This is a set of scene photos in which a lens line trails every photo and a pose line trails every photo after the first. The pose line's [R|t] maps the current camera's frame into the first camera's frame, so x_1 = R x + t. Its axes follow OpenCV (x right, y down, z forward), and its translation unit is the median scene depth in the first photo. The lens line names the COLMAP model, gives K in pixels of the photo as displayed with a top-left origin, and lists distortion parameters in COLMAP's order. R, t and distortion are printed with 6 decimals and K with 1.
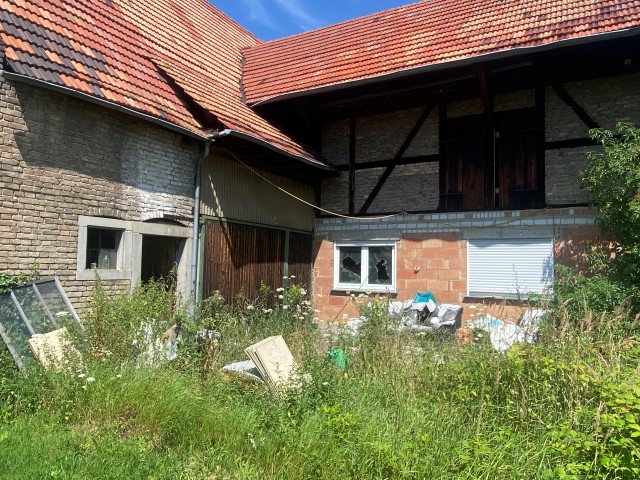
lens RADIAL K [[464.4, 0, 315.7], [0, 464.4, 236.5], [0, 0, 1]] dist [0.054700, -0.065109]
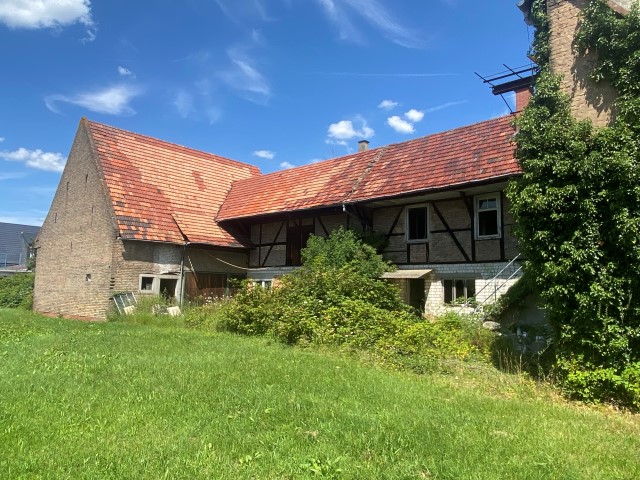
lens RADIAL K [[464.4, 0, 318.2], [0, 464.4, 234.7], [0, 0, 1]] dist [0.054700, -0.065109]
pose [[0.972875, -0.027584, -0.229679, 1.221673], [0.013179, 0.997862, -0.064017, -0.074431], [0.230954, 0.059253, 0.971159, -1.592804]]
